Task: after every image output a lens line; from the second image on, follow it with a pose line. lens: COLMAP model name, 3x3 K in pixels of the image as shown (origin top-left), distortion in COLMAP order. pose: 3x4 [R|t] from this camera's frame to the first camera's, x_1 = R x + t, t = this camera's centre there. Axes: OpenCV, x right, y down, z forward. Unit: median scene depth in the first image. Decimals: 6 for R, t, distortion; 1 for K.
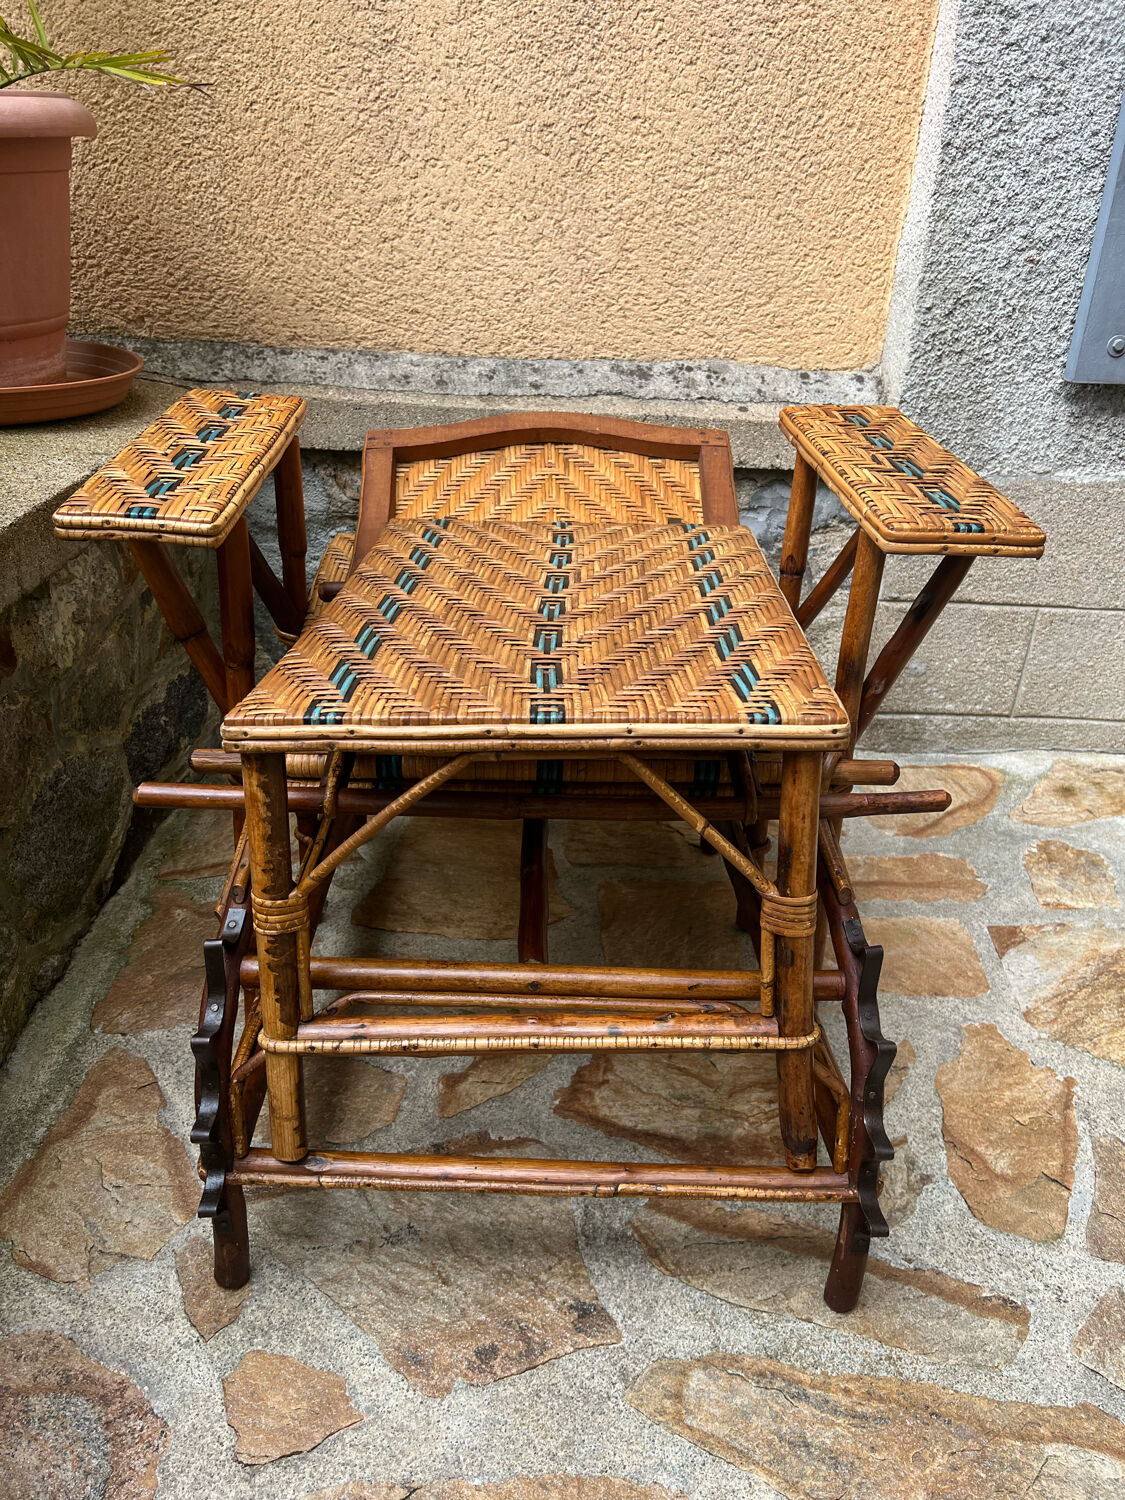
lens RADIAL K [[1147.7, 0, 572.1], [0, 1147.7, 751.1], [0, 0, 1]] dist [0.043549, -0.055604]
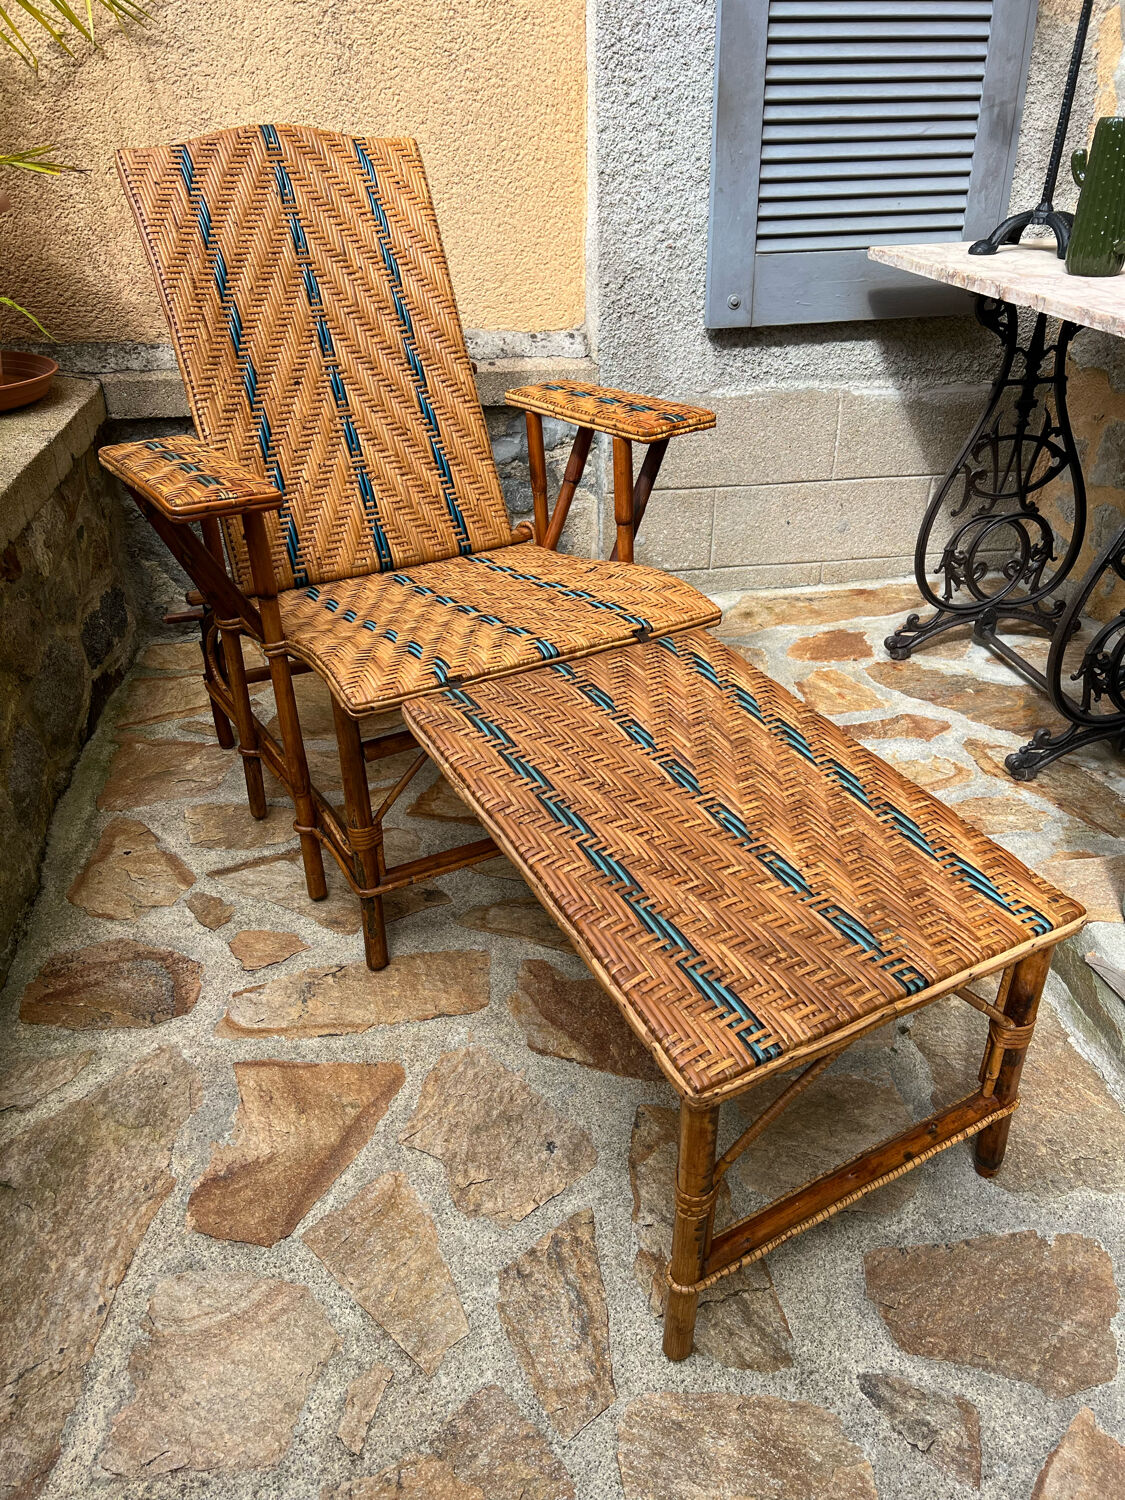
lens RADIAL K [[1147.7, 0, 573.7], [0, 1147.7, 760.6], [0, 0, 1]] dist [0.043549, -0.055604]
pose [[0.986883, -0.116955, 0.111280, 0.036031], [0.111115, 0.992152, 0.057332, 0.130628], [-0.117112, -0.044215, 0.992134, -0.487563]]
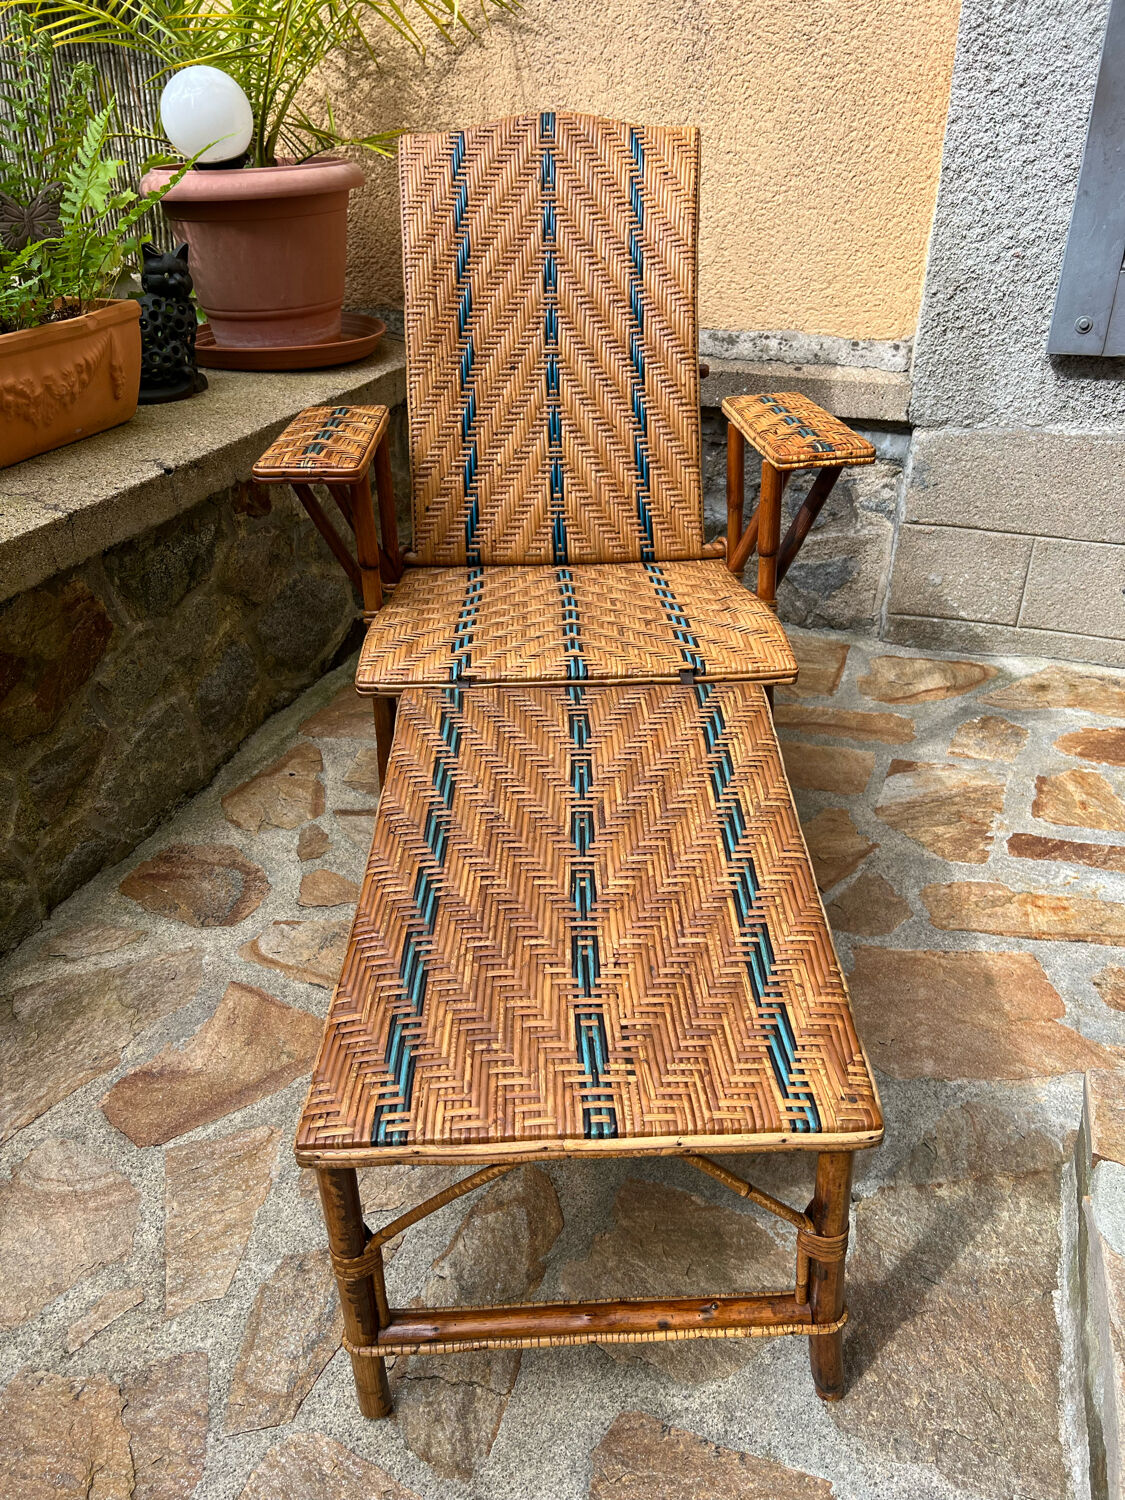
lens RADIAL K [[1147.7, 0, 562.7], [0, 1147.7, 763.6], [0, 0, 1]] dist [0.043549, -0.055604]
pose [[0.941291, 0.128805, -0.312057, 0.405074], [-0.112607, 0.991208, 0.069466, 0.103535], [0.318262, -0.030248, 0.947520, -0.402088]]
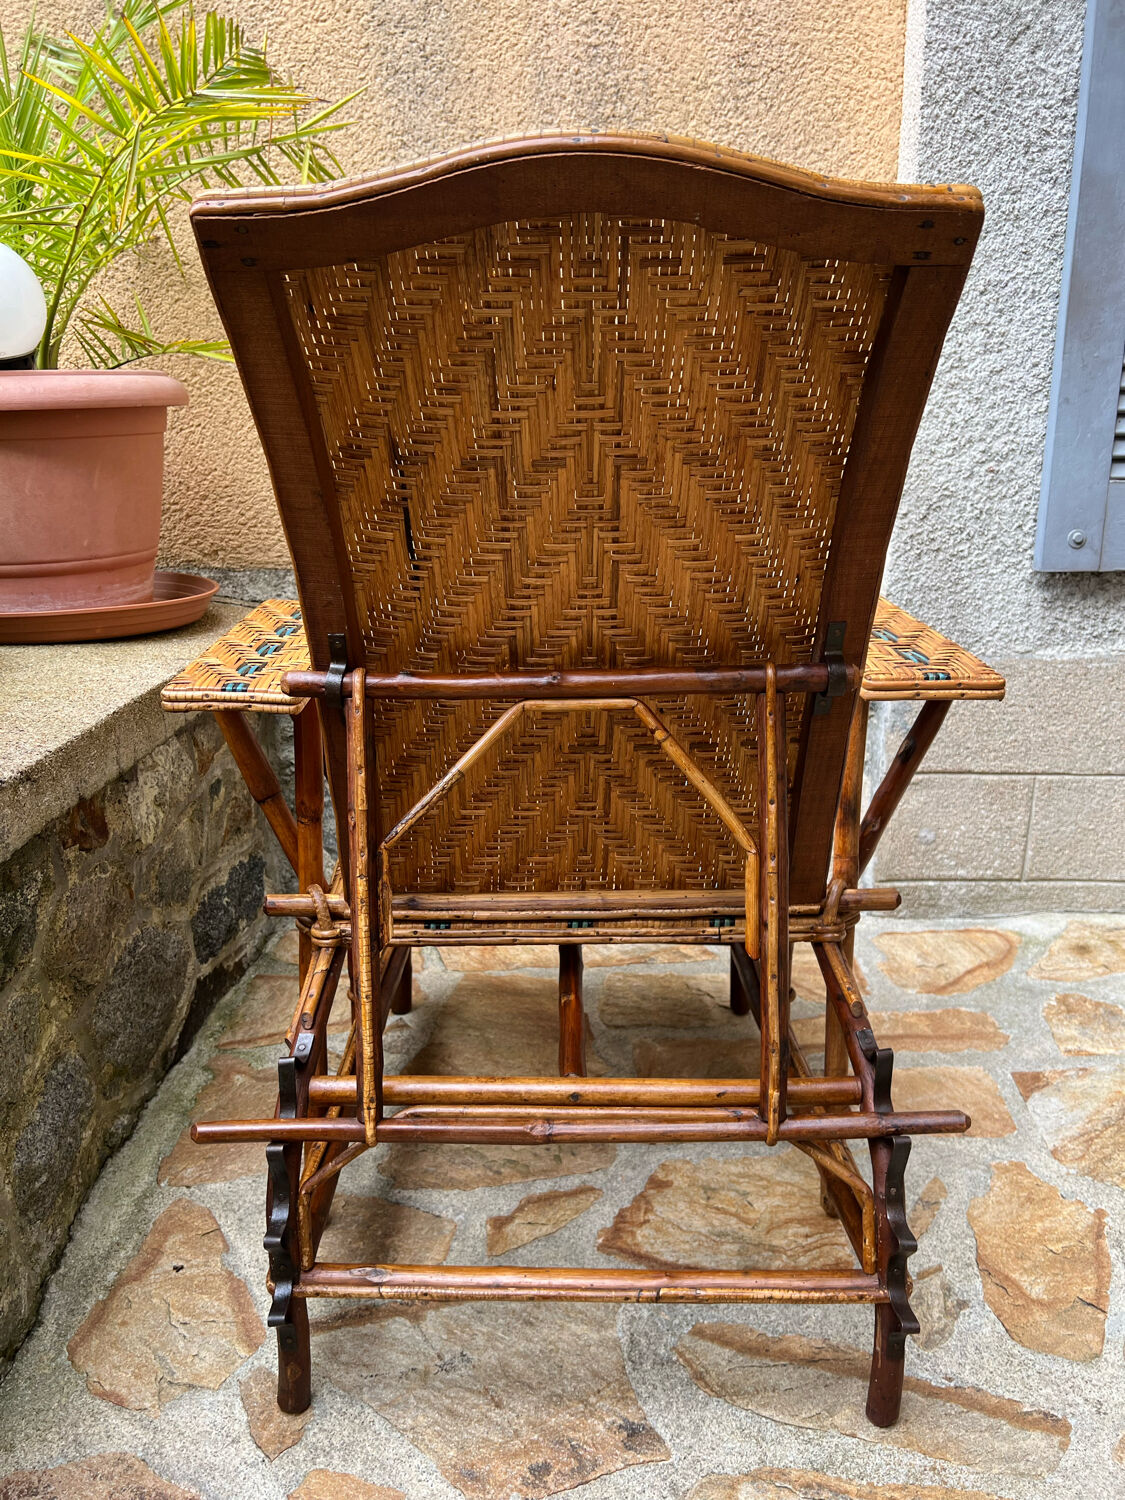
lens RADIAL K [[1147.7, 0, 561.8], [0, 1147.7, 753.6], [0, 0, 1]] dist [0.043549, -0.055604]
pose [[0.998889, -0.034717, -0.031876, 0.000465], [0.028030, 0.981310, -0.190383, 0.055463], [0.037890, 0.189278, 0.981192, -0.081955]]
